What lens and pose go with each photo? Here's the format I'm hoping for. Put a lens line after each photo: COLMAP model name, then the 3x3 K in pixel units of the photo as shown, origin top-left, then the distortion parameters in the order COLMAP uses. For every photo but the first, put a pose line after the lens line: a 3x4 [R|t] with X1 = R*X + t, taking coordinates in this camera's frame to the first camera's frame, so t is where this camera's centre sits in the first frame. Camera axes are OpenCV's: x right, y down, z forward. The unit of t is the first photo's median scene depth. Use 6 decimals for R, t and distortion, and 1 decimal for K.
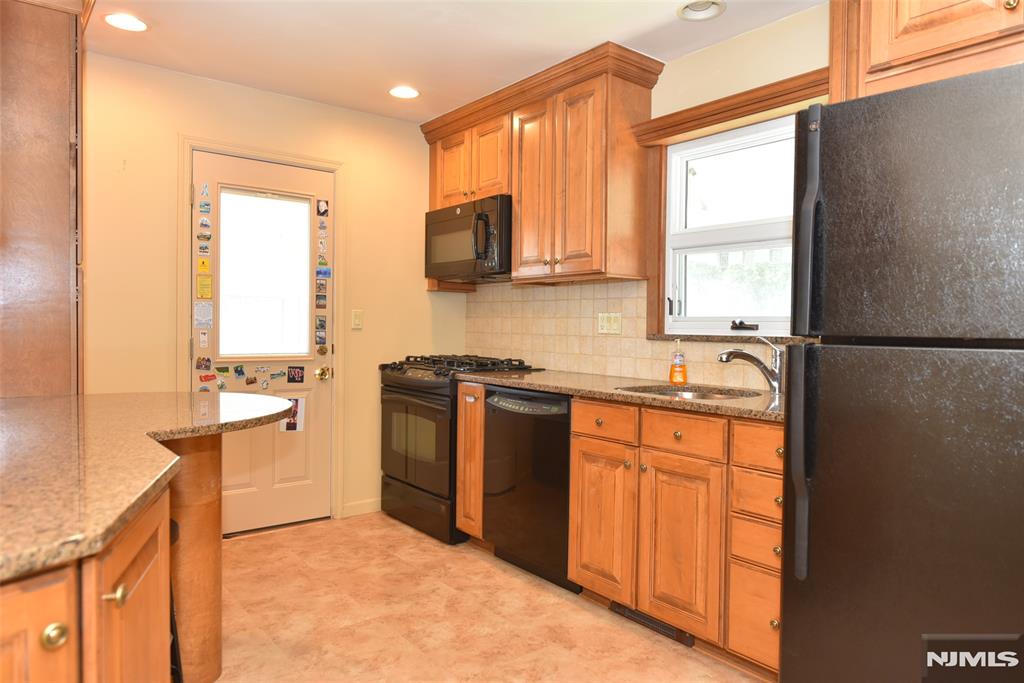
lens RADIAL K [[661.0, 0, 512.0], [0, 661.0, 341.5], [0, 0, 1]] dist [0.000459, -0.000145]
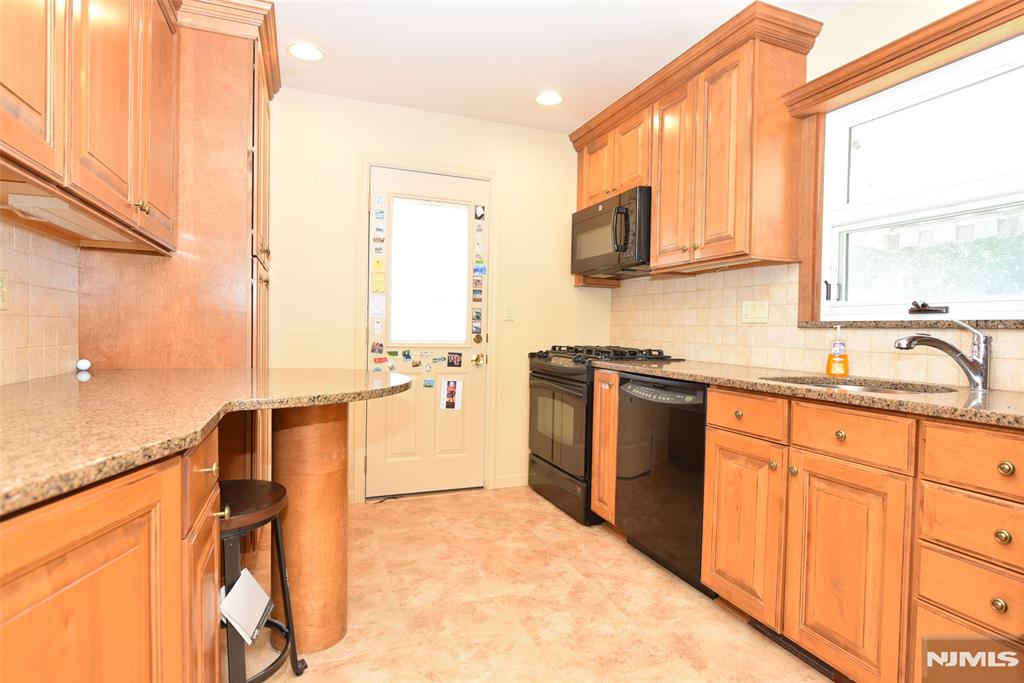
lens RADIAL K [[524.8, 0, 514.8], [0, 524.8, 342.4], [0, 0, 1]] dist [-0.003707, -0.000694]
pose [[0.958273, 0.011364, -0.285627, 0.035342], [-0.012310, 0.999923, -0.001515, 0.023936], [0.285588, 0.004967, 0.958340, 0.192740]]
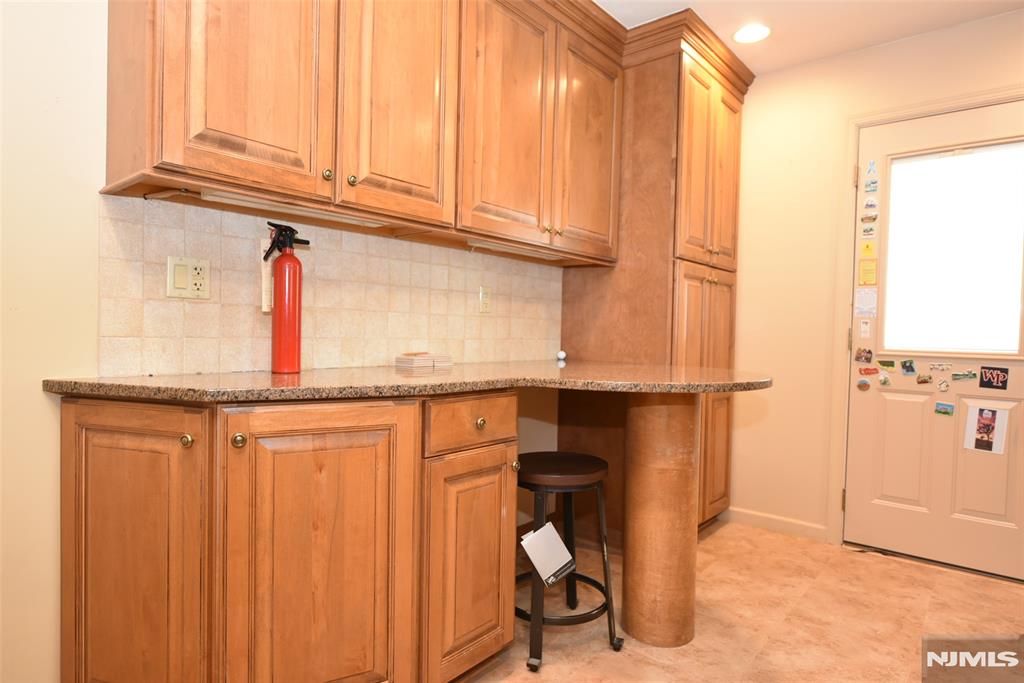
lens RADIAL K [[588.3, 0, 523.2], [0, 588.3, 343.1], [0, 0, 1]] dist [-0.002142, -0.000839]
pose [[0.209304, 0.013514, -0.977757, 0.257833], [-0.042126, 0.999101, 0.004791, 0.035109], [0.976943, 0.040187, 0.209685, 0.389411]]
